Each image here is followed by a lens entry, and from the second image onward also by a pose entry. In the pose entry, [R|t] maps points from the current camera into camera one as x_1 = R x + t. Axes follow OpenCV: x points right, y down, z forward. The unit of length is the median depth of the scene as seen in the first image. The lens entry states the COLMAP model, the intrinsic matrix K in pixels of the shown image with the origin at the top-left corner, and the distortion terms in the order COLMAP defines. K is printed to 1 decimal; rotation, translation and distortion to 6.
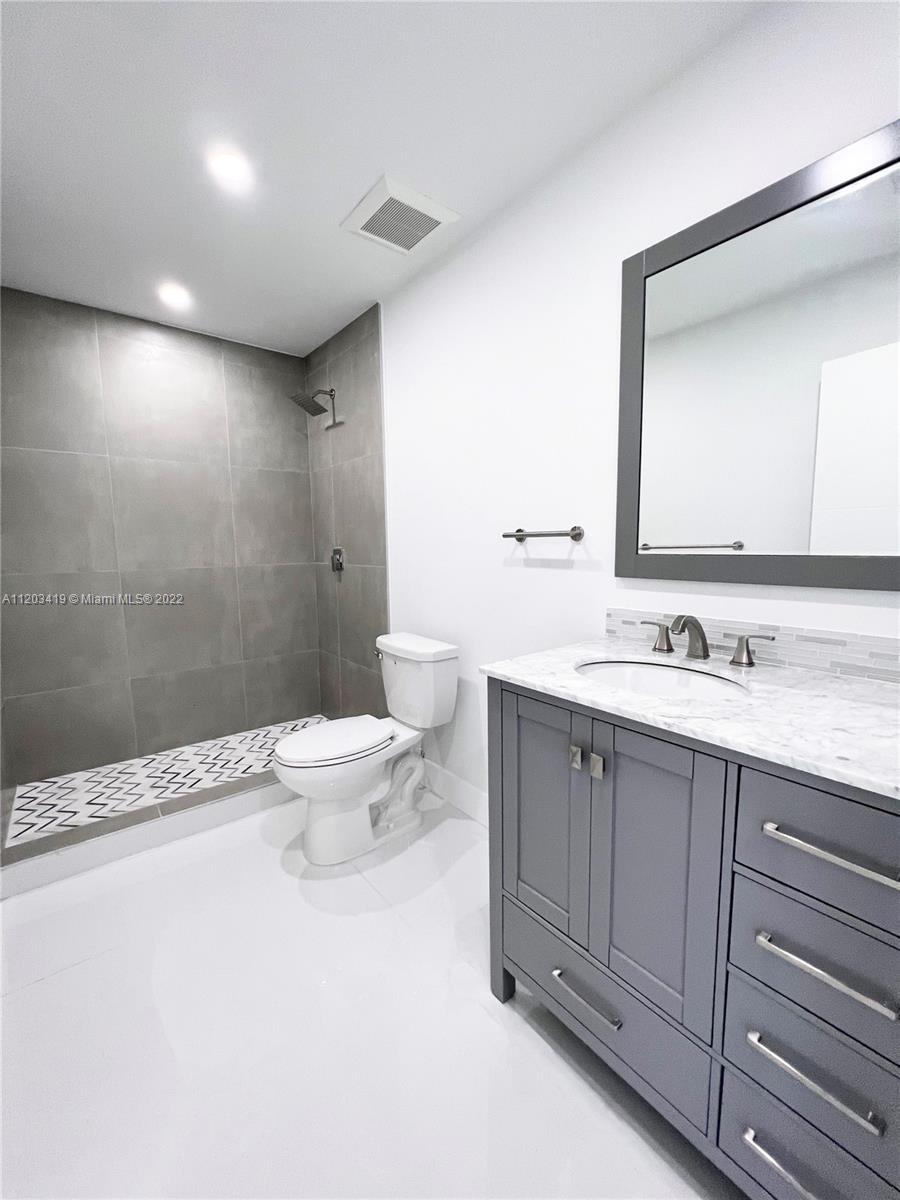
lens RADIAL K [[483.8, 0, 450.0], [0, 483.8, 600.0], [0, 0, 1]] dist [-0.002264, 0.000070]
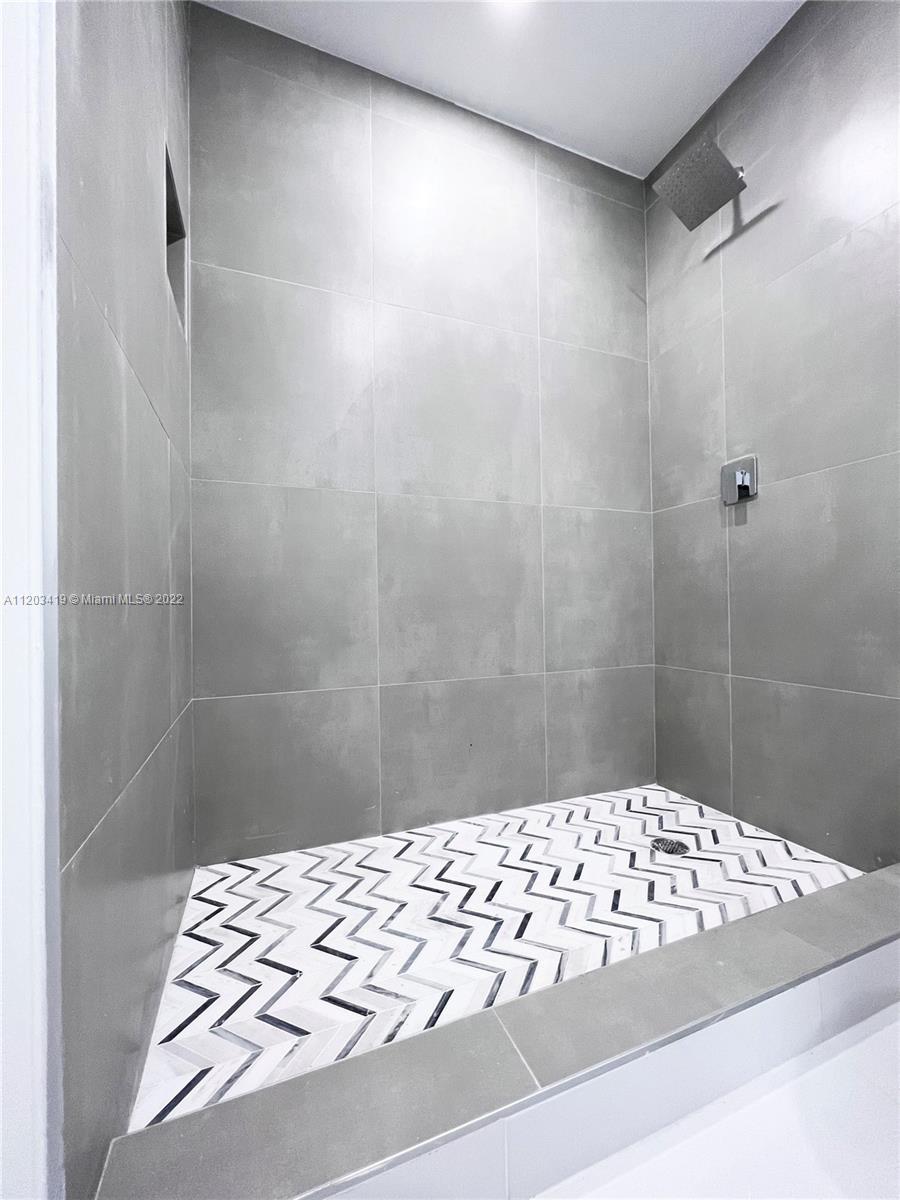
lens RADIAL K [[483.8, 0, 450.0], [0, 483.8, 600.0], [0, 0, 1]] dist [-0.002264, 0.000070]
pose [[0.954891, -0.003649, -0.296935, -0.413000], [-0.033398, 0.992261, -0.119594, 0.127348], [0.295073, 0.124116, 0.947379, 0.476444]]
